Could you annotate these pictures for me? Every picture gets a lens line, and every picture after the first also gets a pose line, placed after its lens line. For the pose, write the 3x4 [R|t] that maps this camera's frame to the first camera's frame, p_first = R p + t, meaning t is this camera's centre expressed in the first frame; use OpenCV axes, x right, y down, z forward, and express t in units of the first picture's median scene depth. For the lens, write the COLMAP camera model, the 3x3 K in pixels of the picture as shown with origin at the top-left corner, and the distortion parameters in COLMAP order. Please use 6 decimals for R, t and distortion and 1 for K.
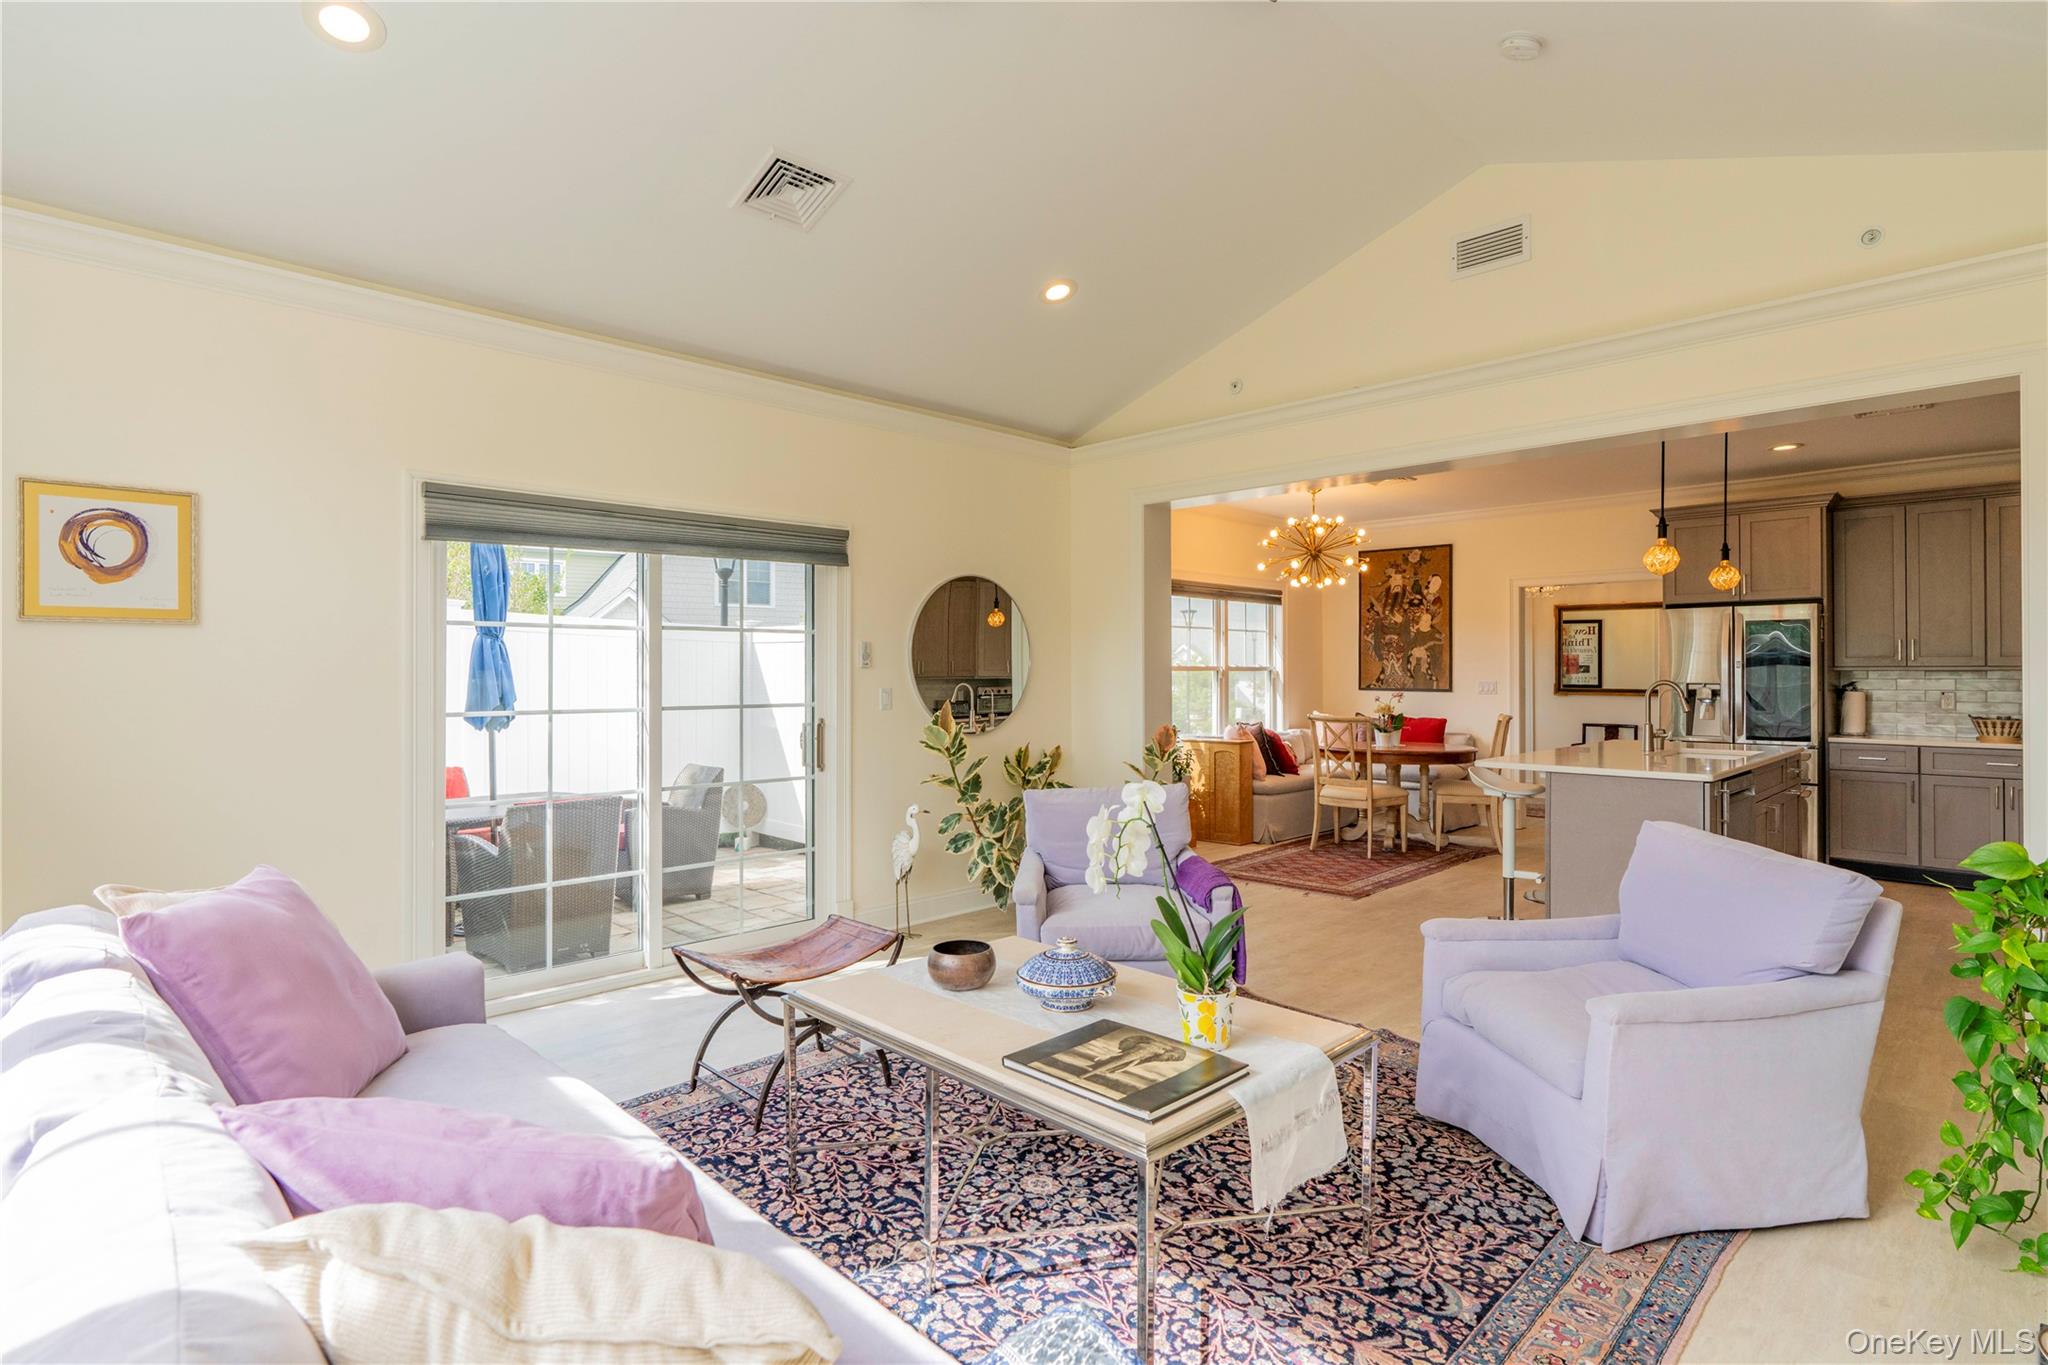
lens RADIAL K [[1012.5, 0, 1024.6], [0, 1012.5, 678.3], [0, 0, 1]] dist [0.000468, 0.000018]
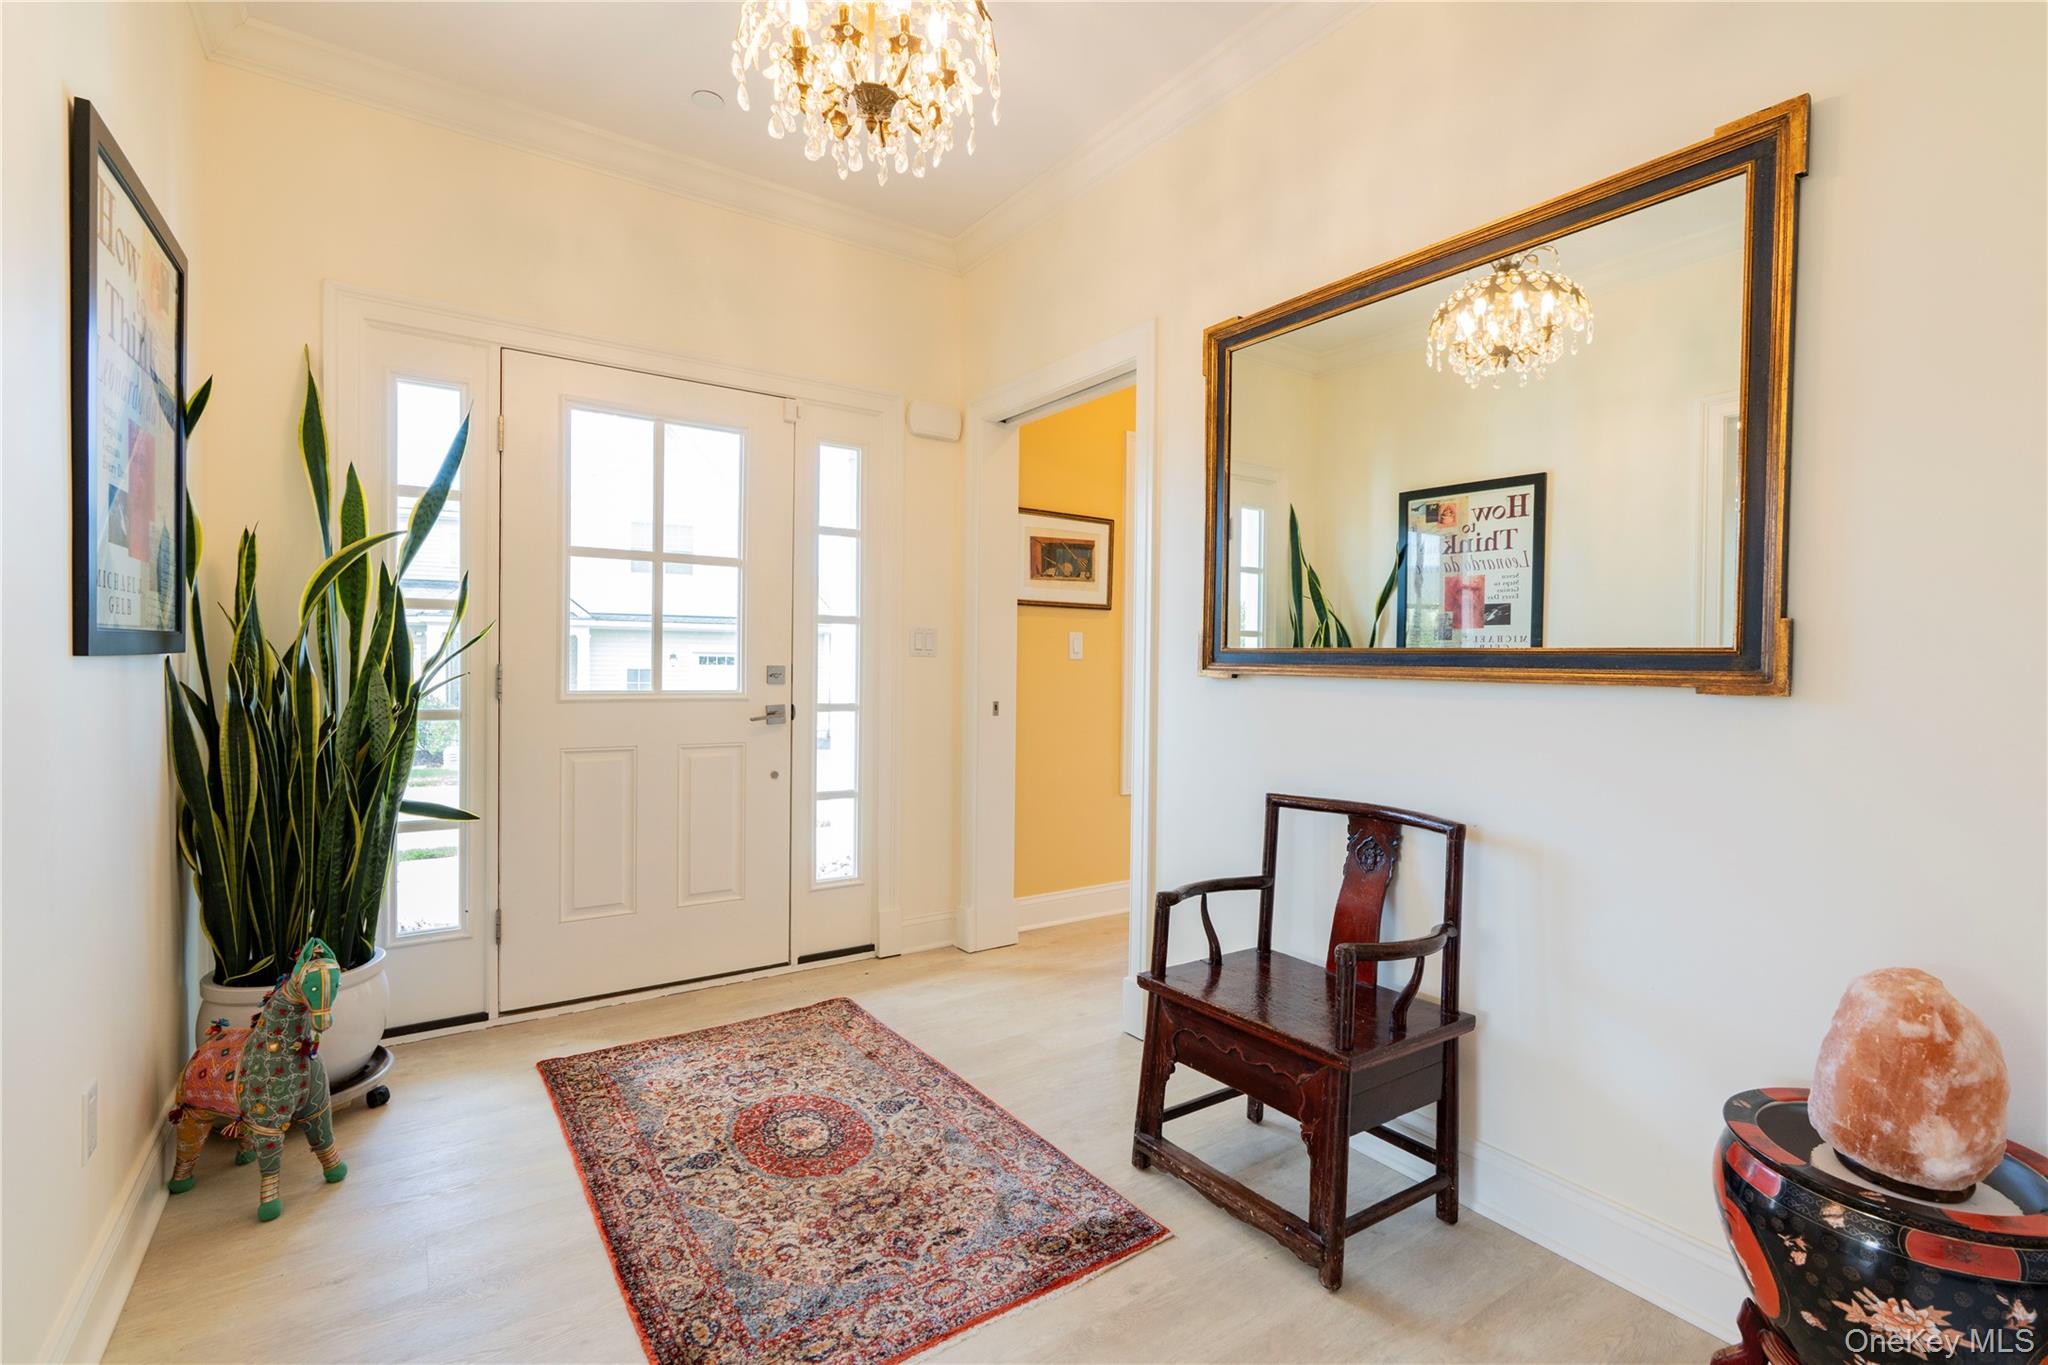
lens RADIAL K [[934.6, 0, 1023.9], [0, 934.6, 678.3], [0, 0, 1]] dist [-0.000537, -0.000012]
pose [[0.984383, 0.015065, -0.175393, 0.444404], [-0.012656, 0.999810, 0.014845, 0.011266], [0.175583, -0.012394, 0.984387, 0.638454]]
